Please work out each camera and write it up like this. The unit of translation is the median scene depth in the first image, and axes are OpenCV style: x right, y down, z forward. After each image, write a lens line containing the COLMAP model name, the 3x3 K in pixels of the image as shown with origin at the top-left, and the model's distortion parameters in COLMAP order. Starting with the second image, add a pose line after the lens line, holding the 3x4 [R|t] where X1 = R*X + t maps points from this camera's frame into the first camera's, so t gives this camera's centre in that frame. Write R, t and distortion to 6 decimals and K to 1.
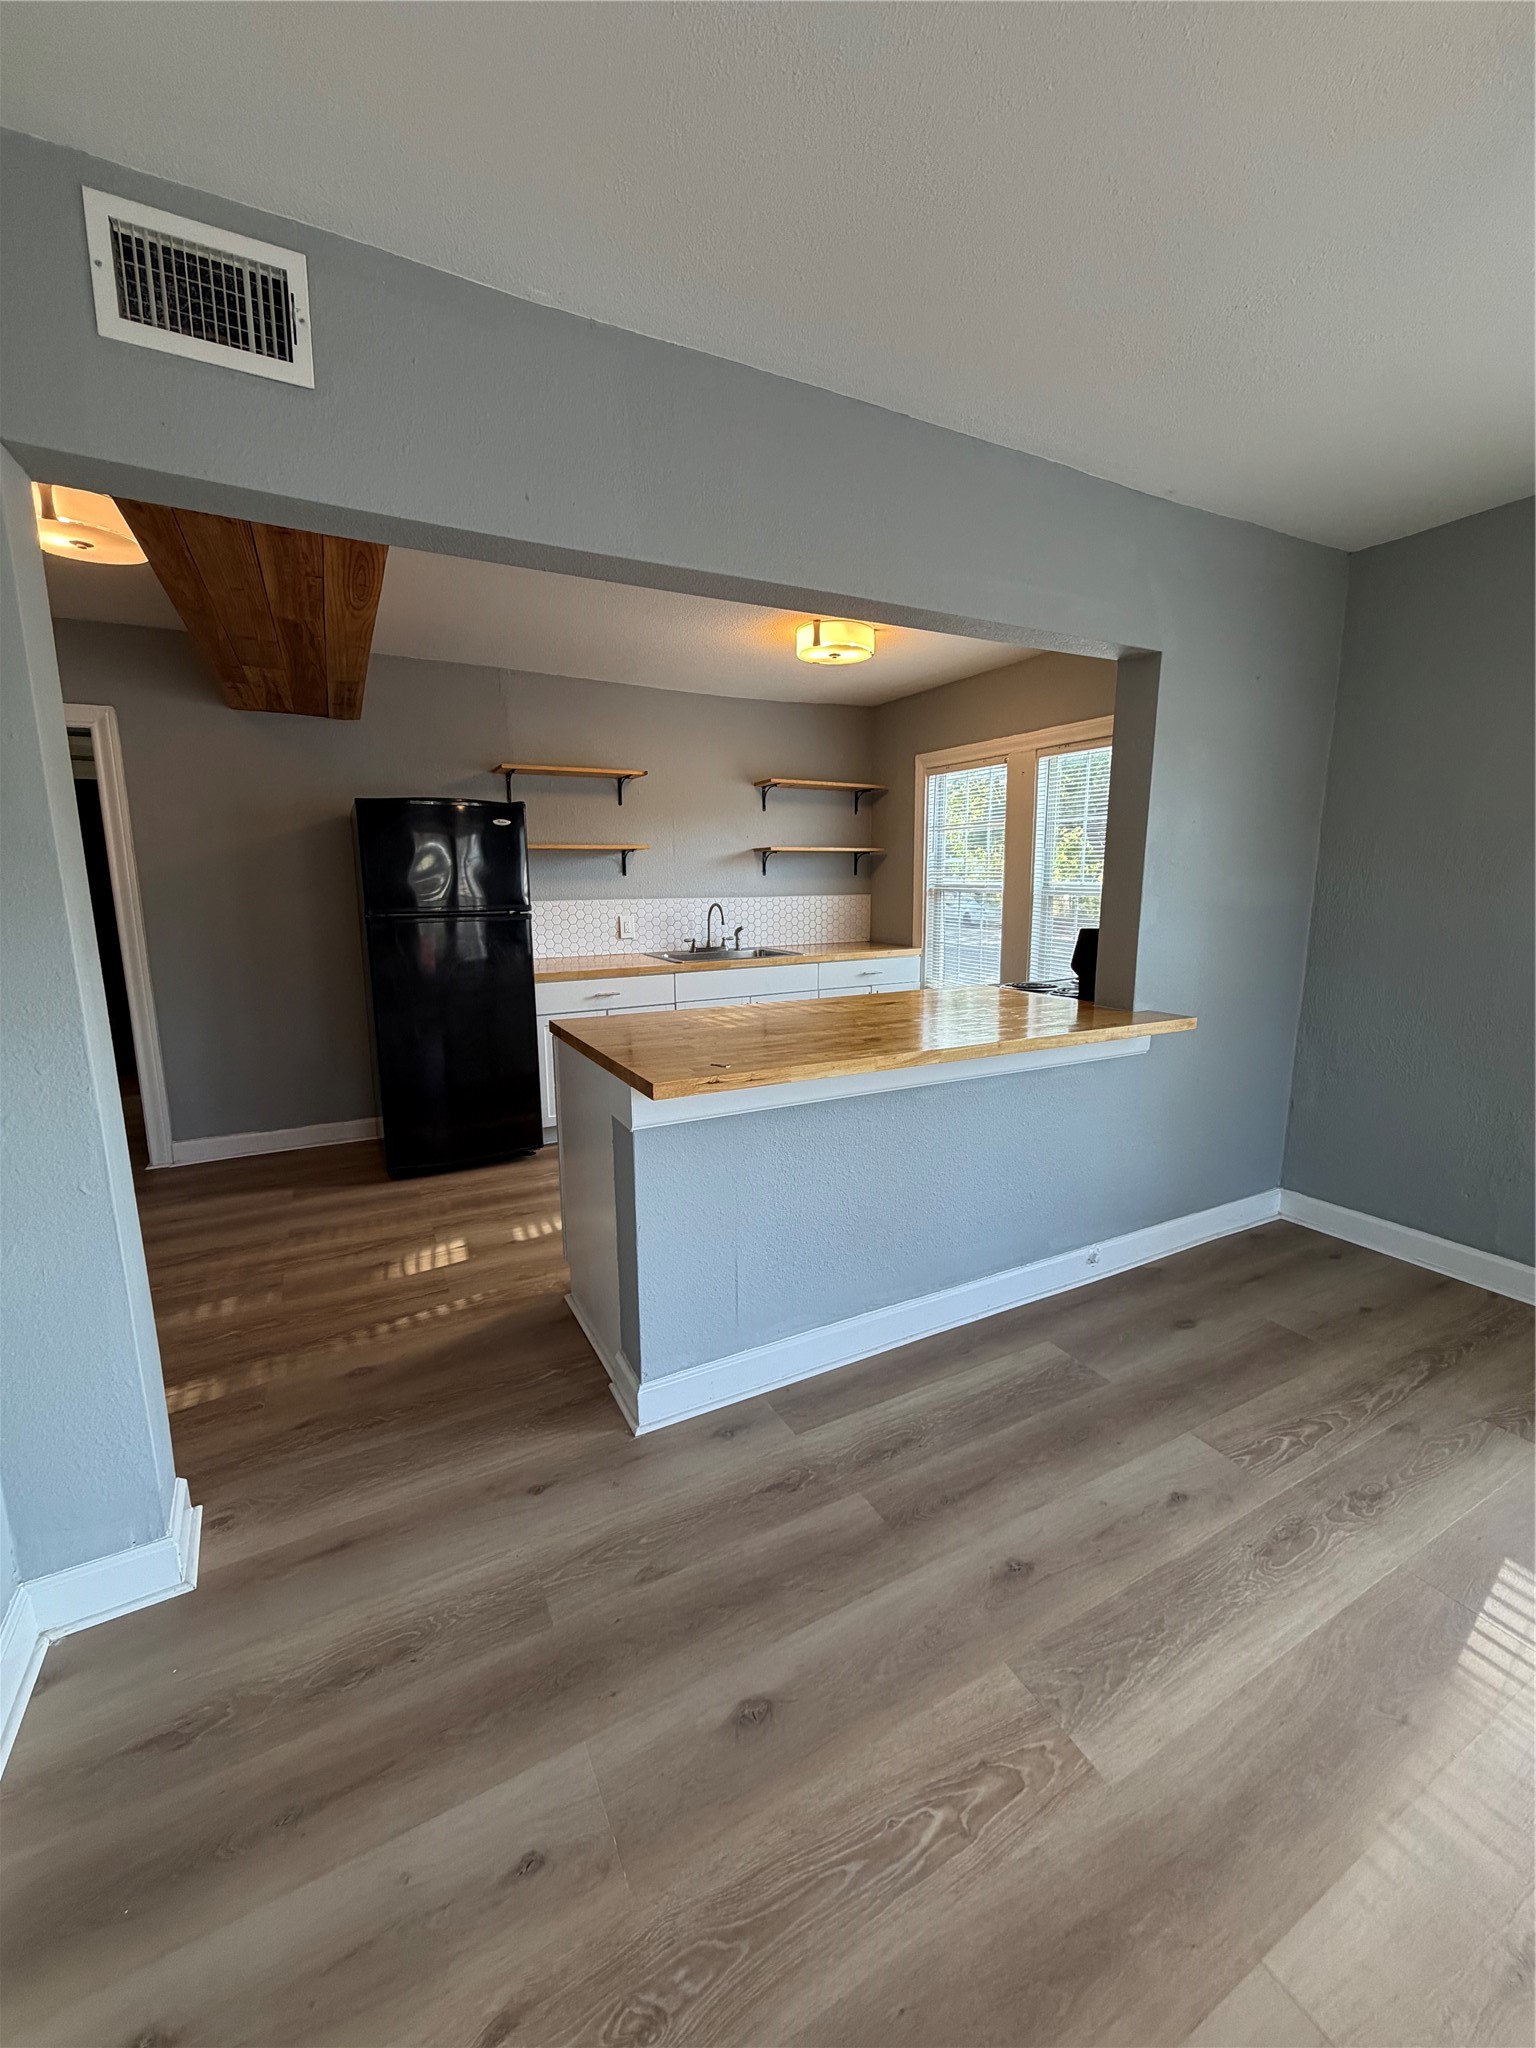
lens RADIAL K [[814.5, 0, 775.1], [0, 814.5, 1018.7], [0, 0, 1]] dist [0.001168, 0.000085]
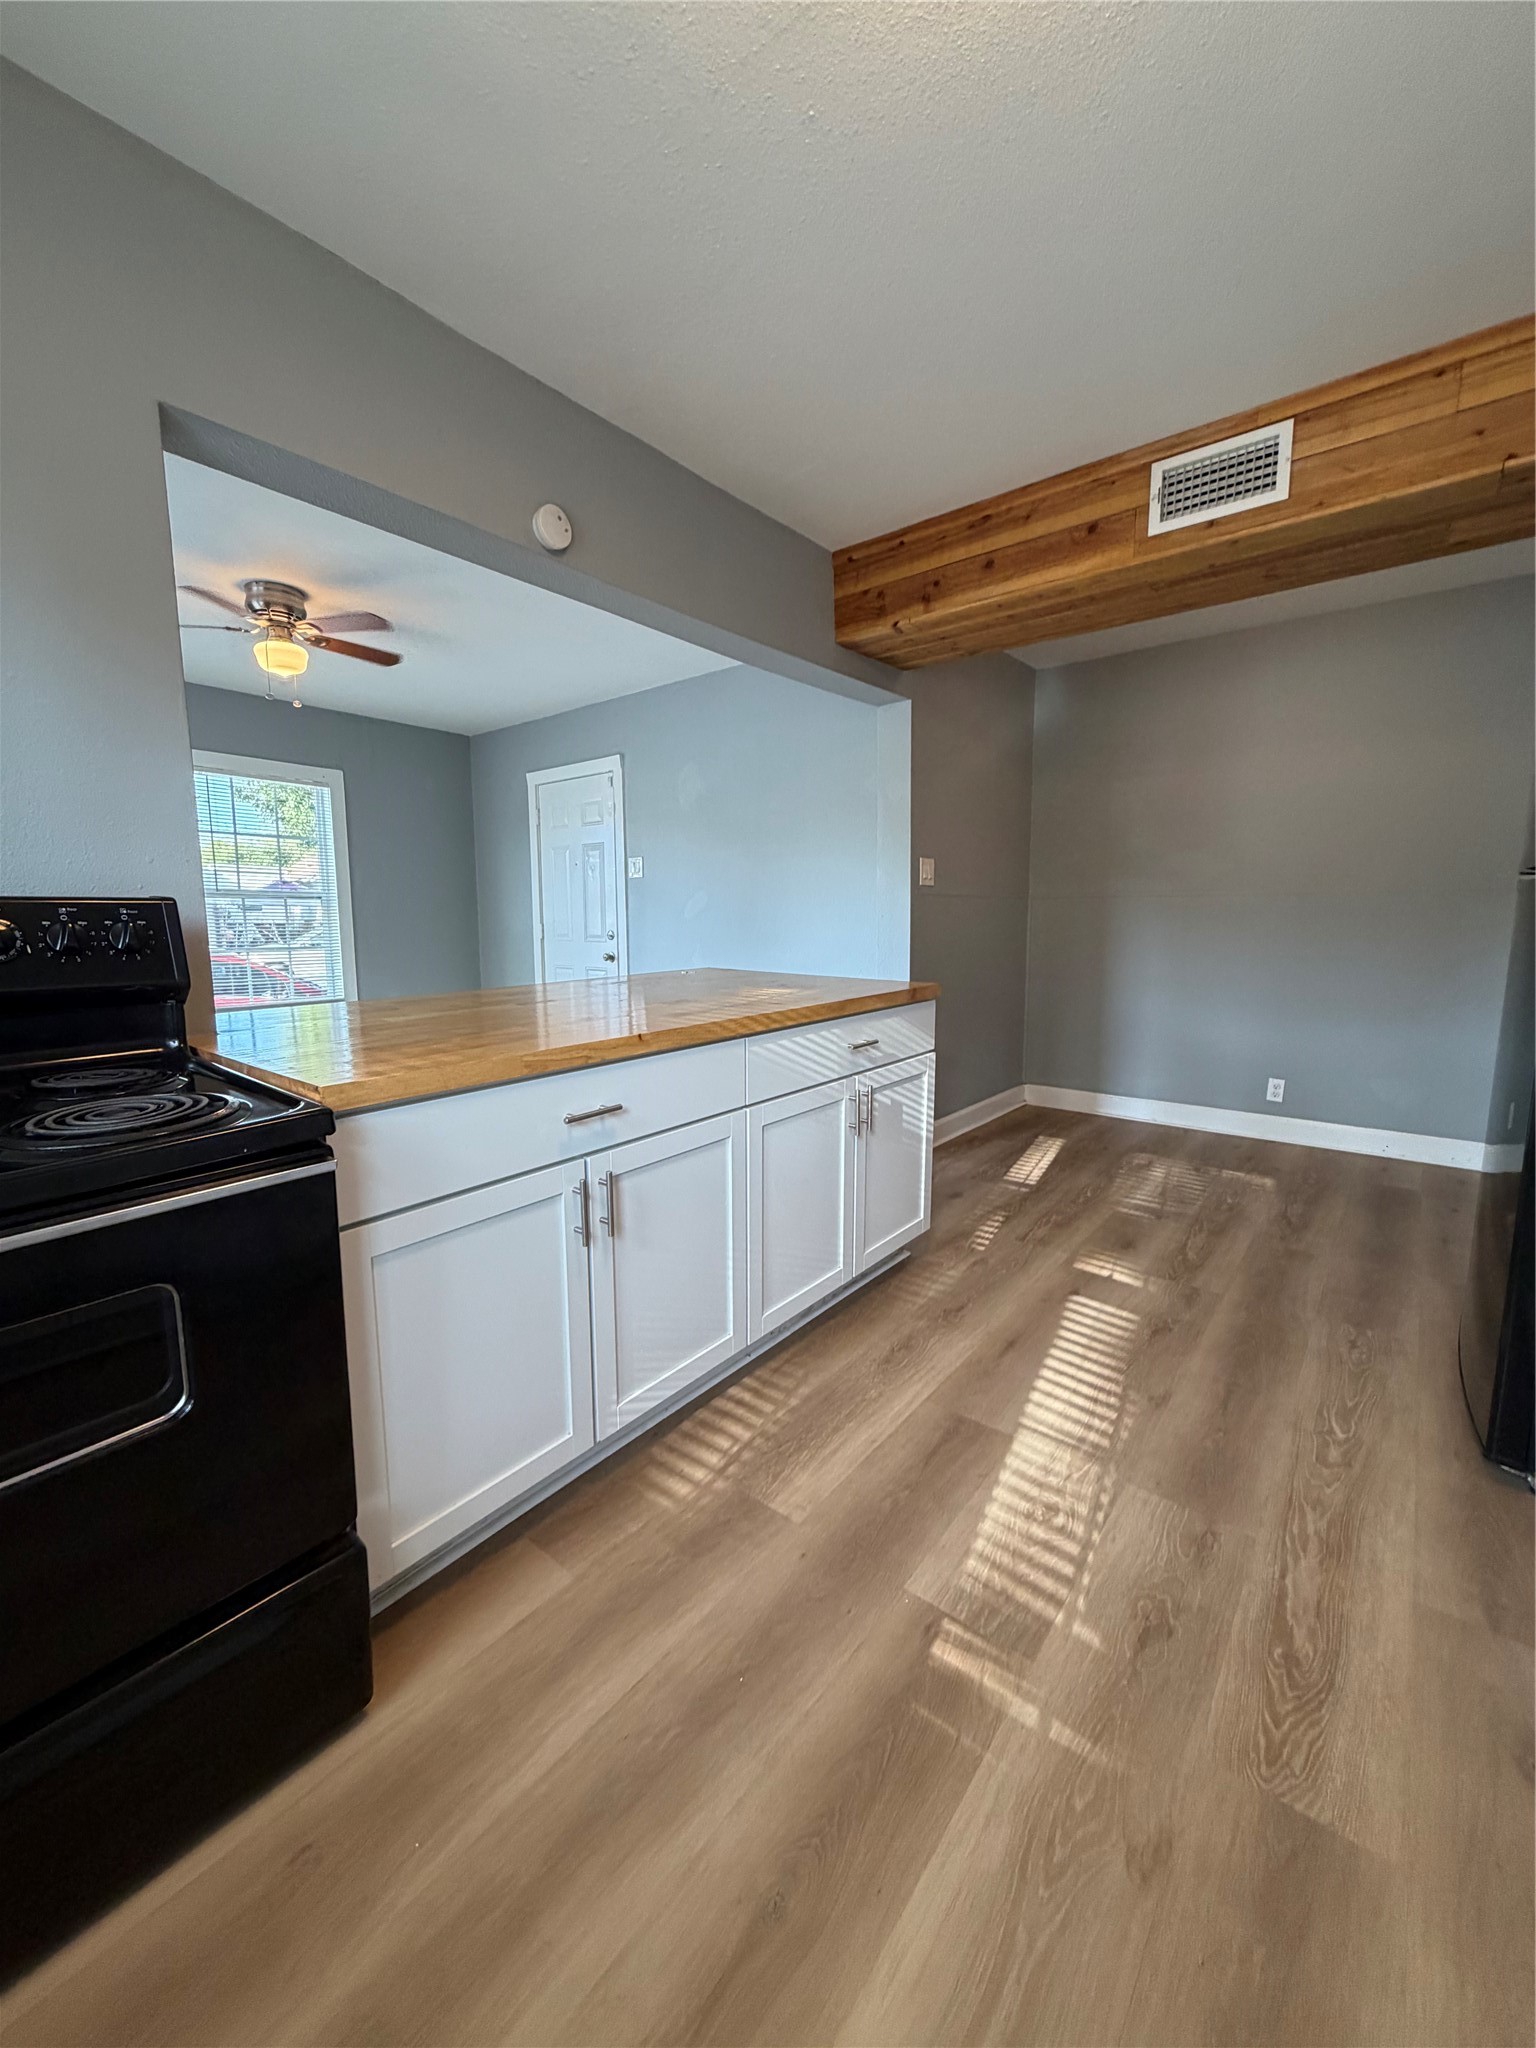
lens RADIAL K [[814.5, 0, 770.8], [0, 814.5, 1022.6], [0, 0, 1]] dist [0.001168, 0.000085]
pose [[-0.919211, 0.067405, -0.387953, 0.148528], [-0.053995, 0.954356, 0.293750, -0.118970], [0.390046, 0.290965, -0.873615, 0.934559]]
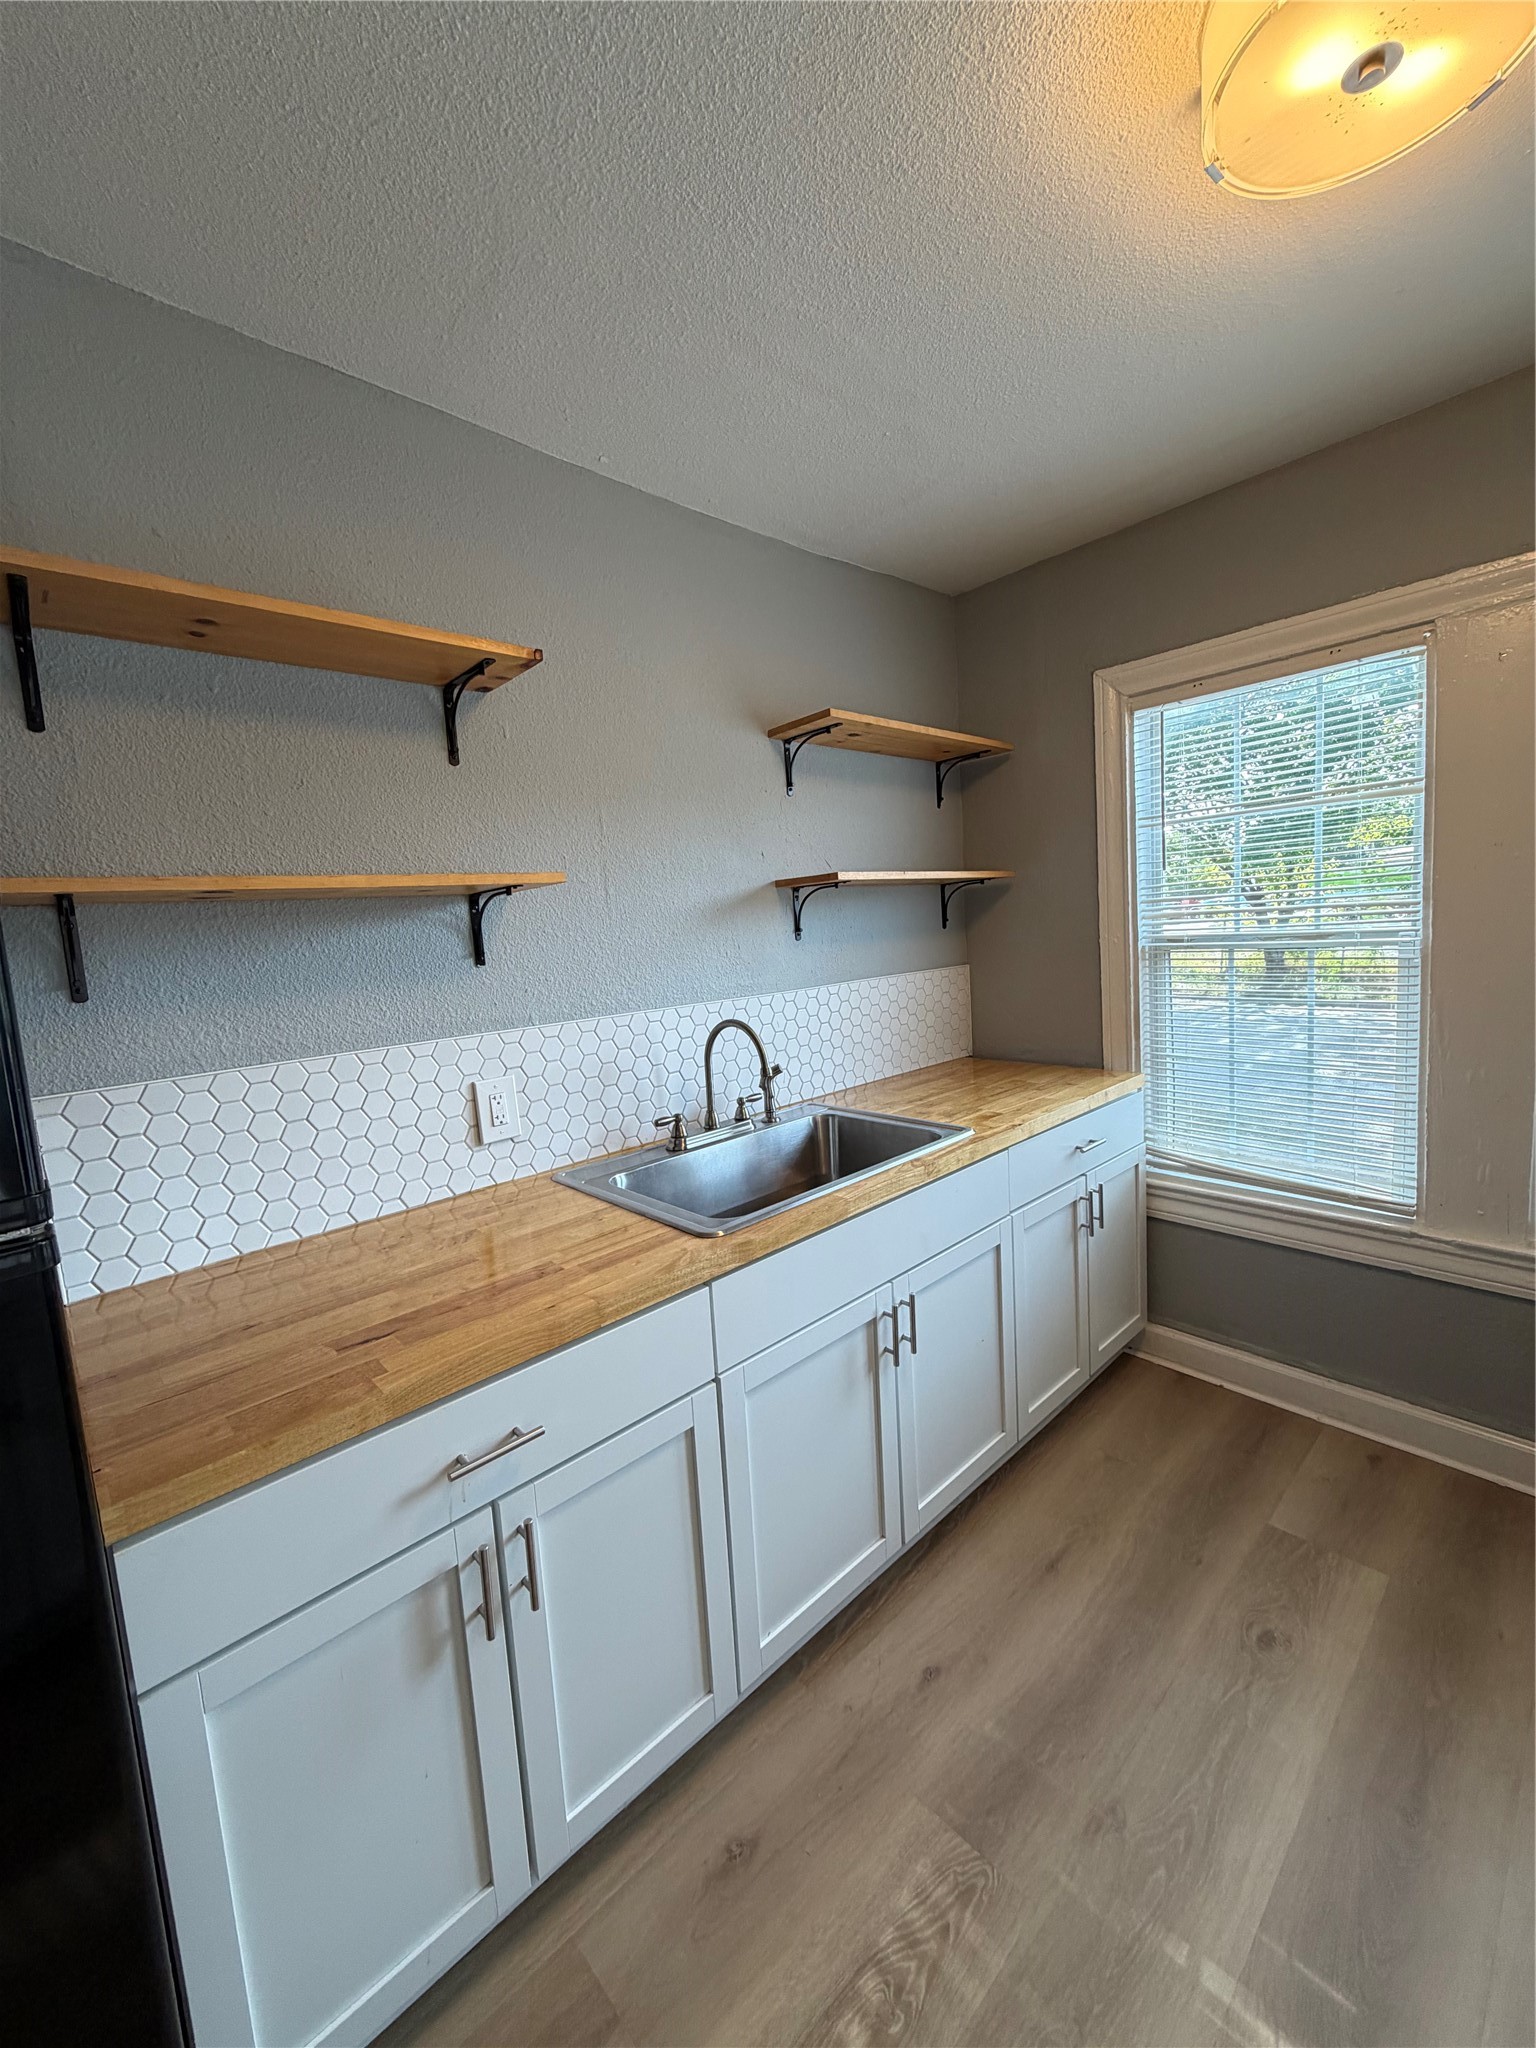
lens RADIAL K [[814.5, 0, 771.3], [0, 814.5, 1017.2], [0, 0, 1]] dist [0.001168, 0.000085]
pose [[0.964918, -0.083352, 0.248970, -0.147577], [0.100184, 0.993409, -0.055700, -0.117023], [-0.242686, 0.078689, 0.966908, 0.610405]]
